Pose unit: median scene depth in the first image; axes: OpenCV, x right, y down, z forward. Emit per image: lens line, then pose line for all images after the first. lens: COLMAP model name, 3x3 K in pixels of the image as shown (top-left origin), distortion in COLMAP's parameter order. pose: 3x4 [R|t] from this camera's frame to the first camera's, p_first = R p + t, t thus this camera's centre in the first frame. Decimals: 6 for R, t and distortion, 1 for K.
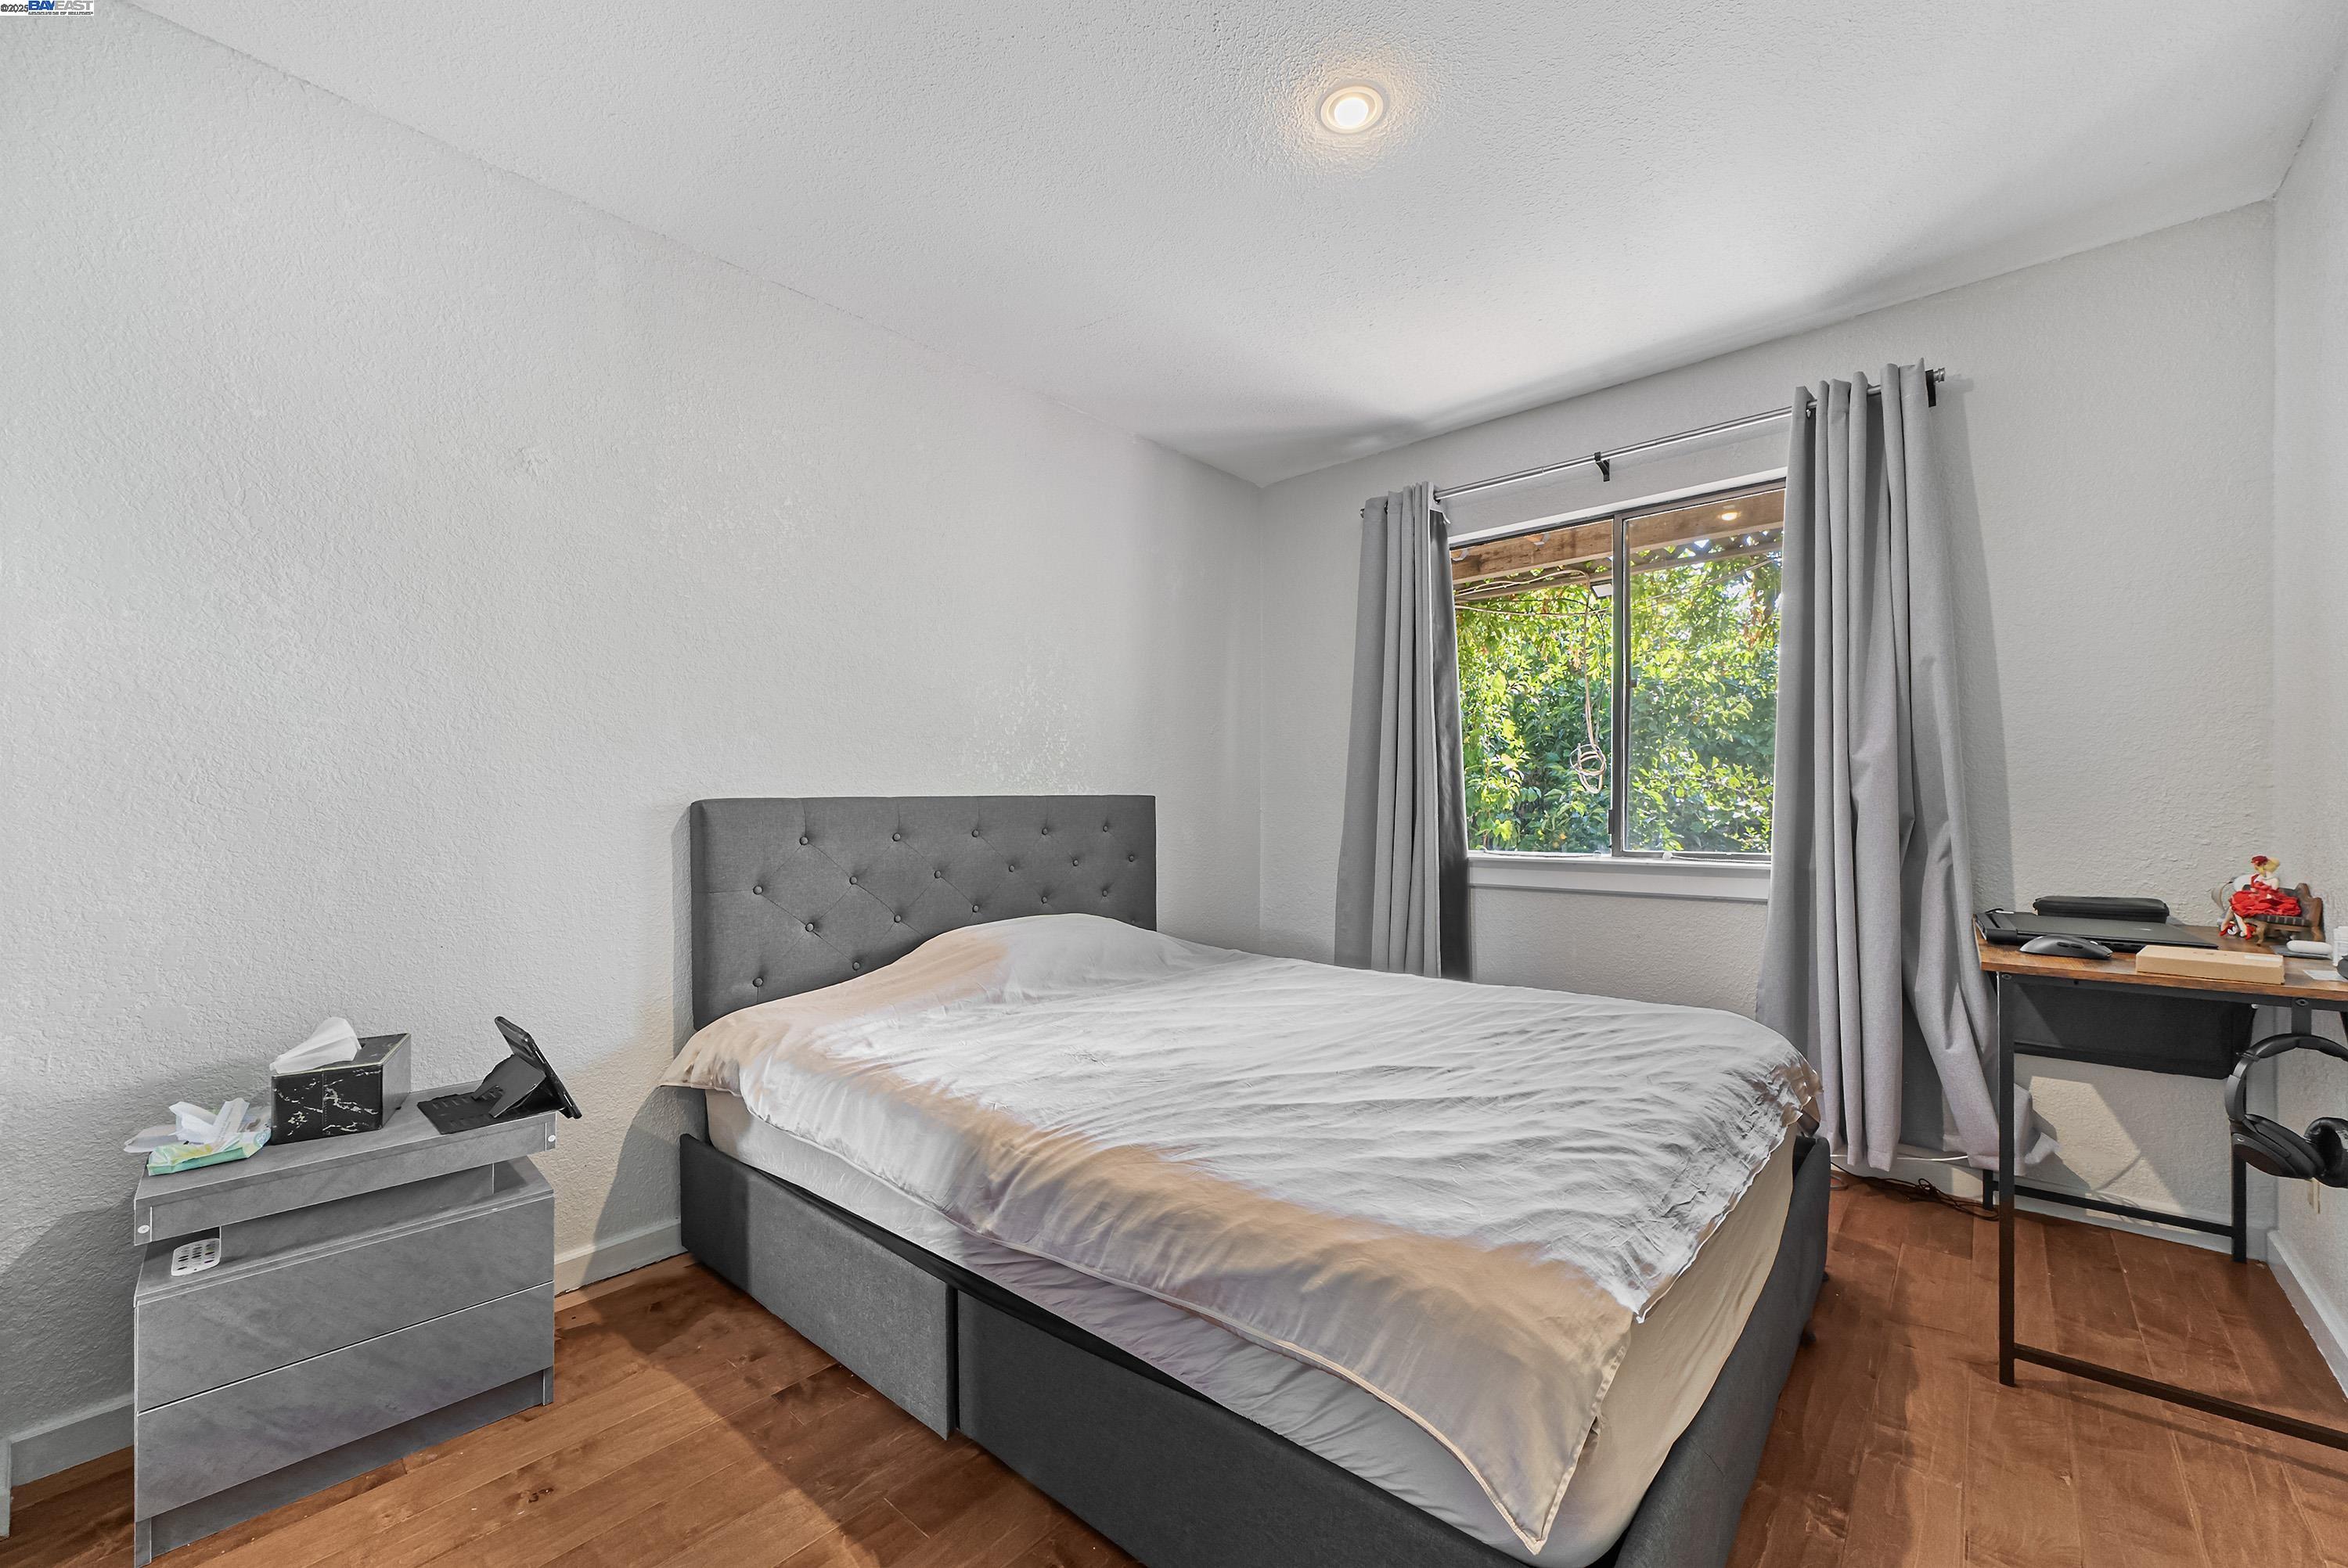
lens RADIAL K [[946.7, 0, 1174.0], [0, 946.7, 784.0], [0, 0, 1]] dist [0.011990, 0.000036]
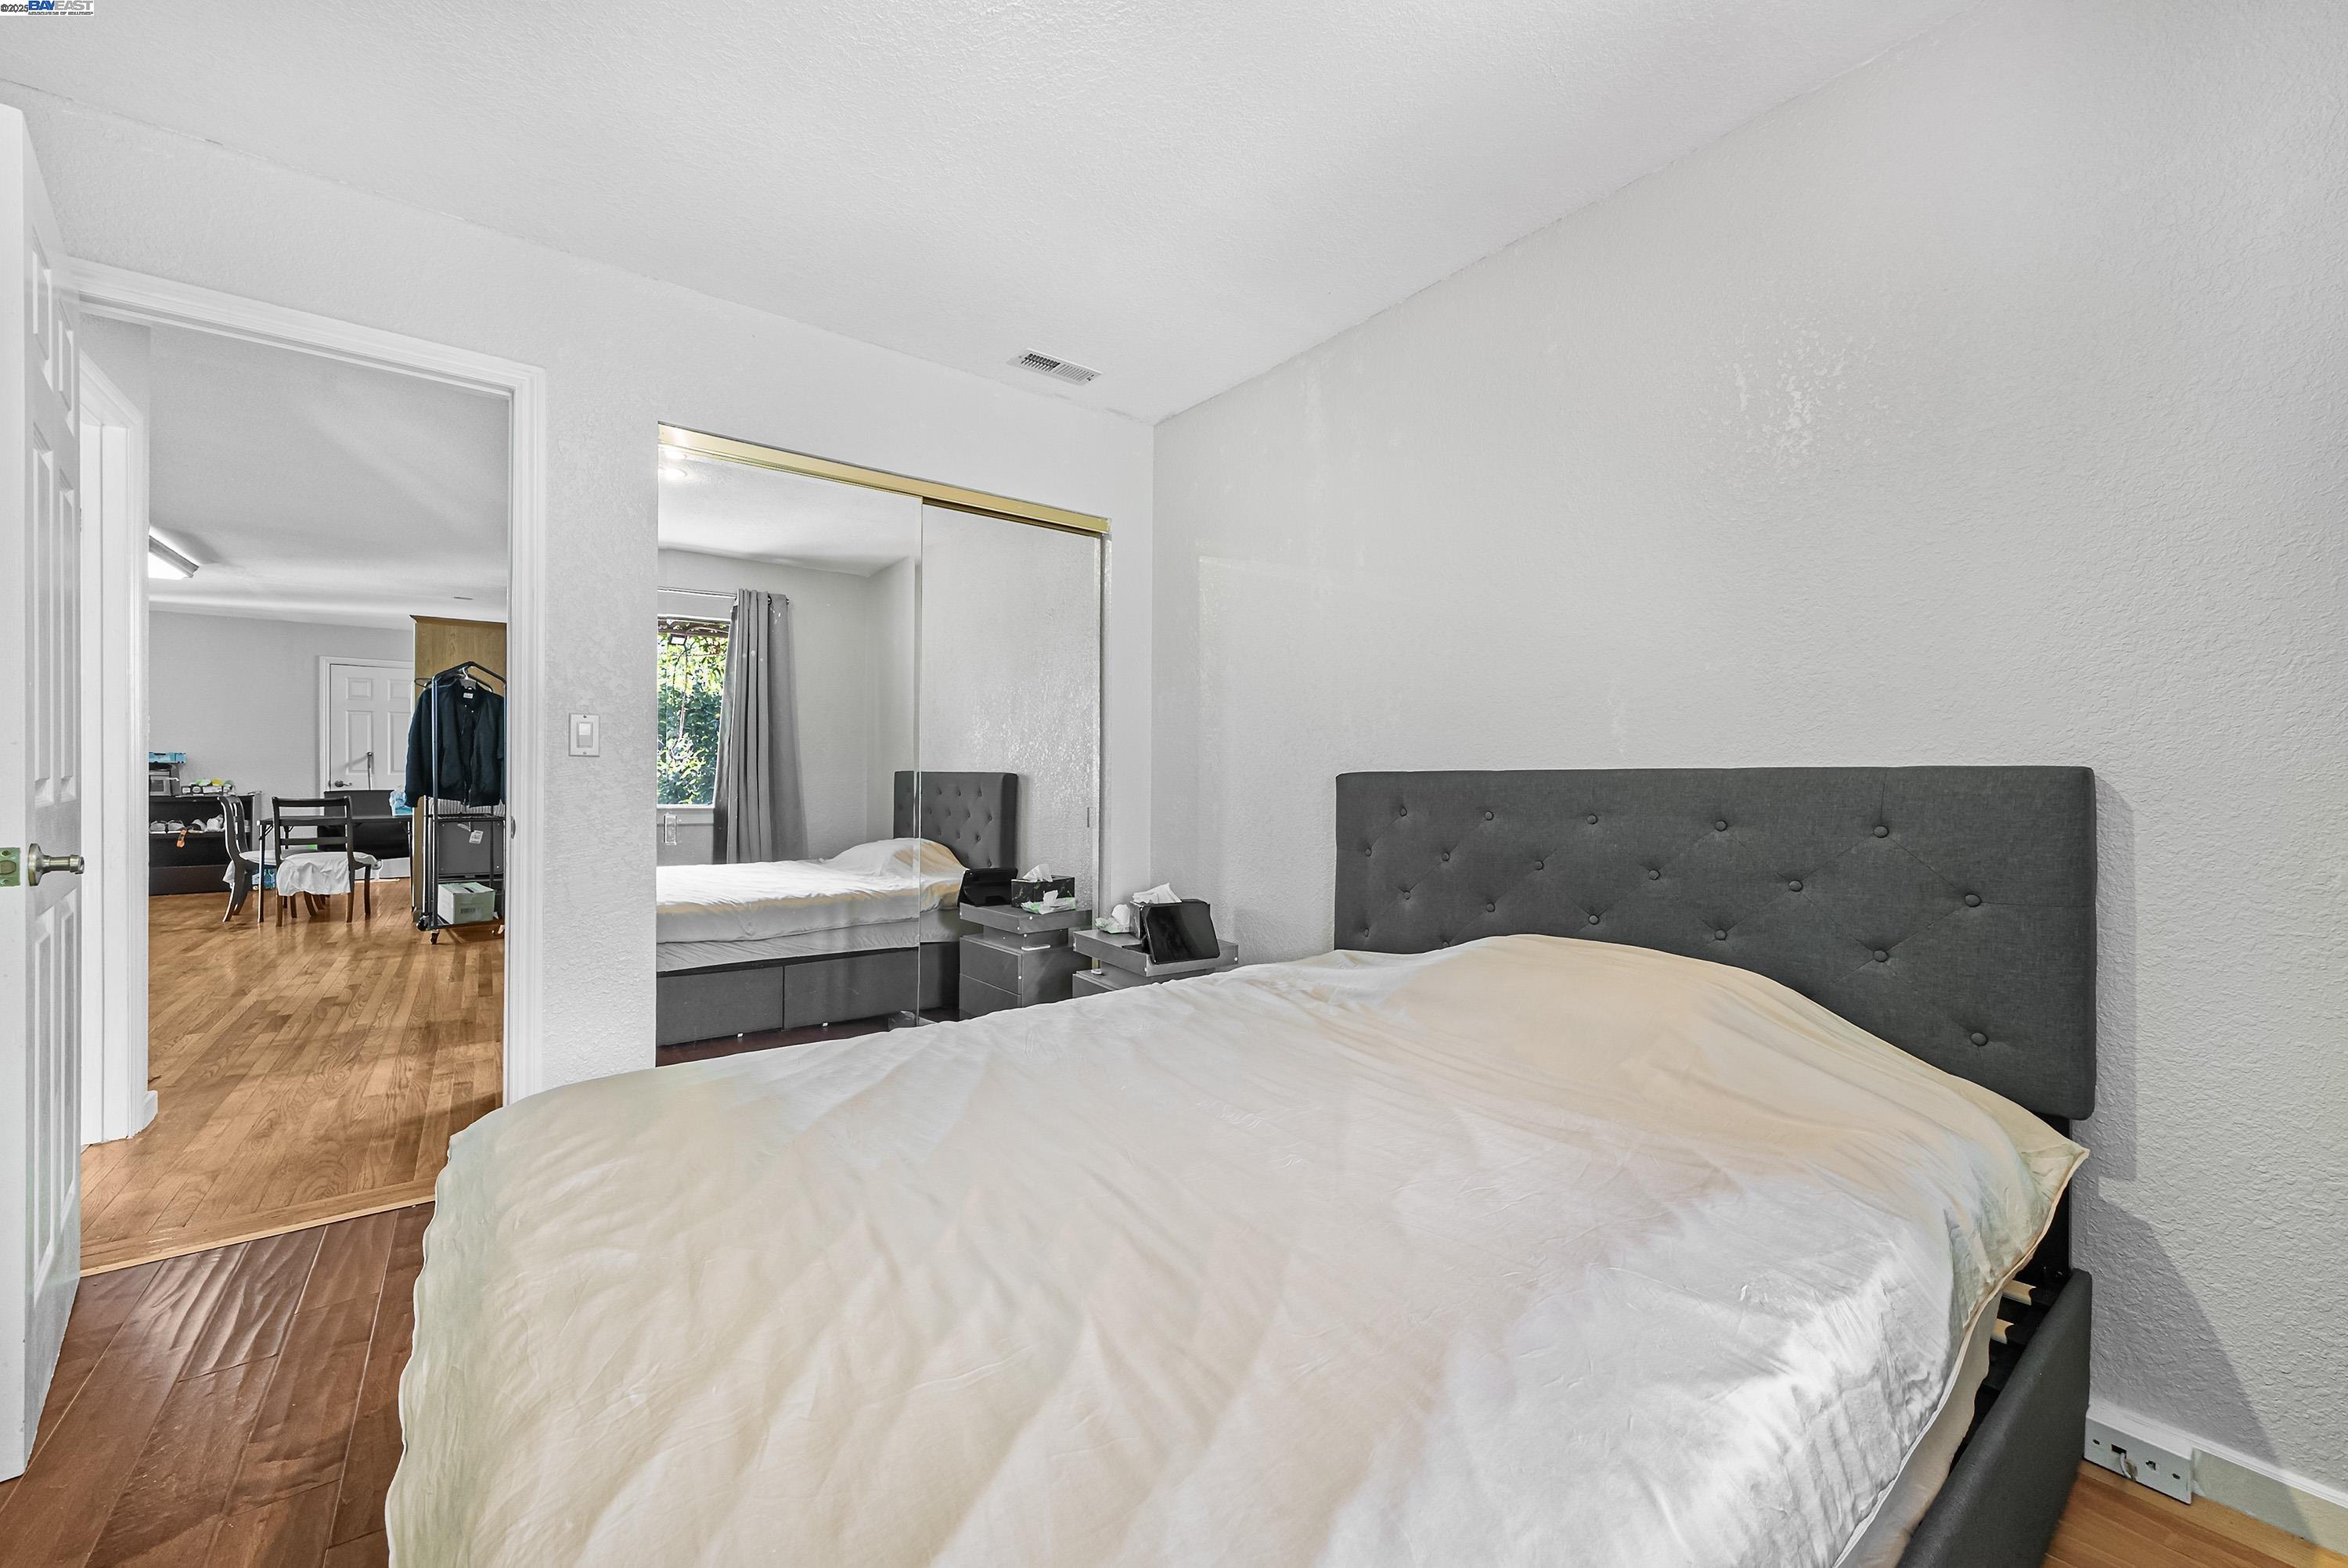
lens RADIAL K [[902.2, 0, 1181.2], [0, 902.2, 770.3], [0, 0, 1]] dist [0.011889, 0.000179]
pose [[-0.193889, 0.000888, -0.981023, 0.513011], [0.004305, 0.999991, 0.000055, 0.013102], [0.981014, -0.004212, -0.193891, 0.756584]]
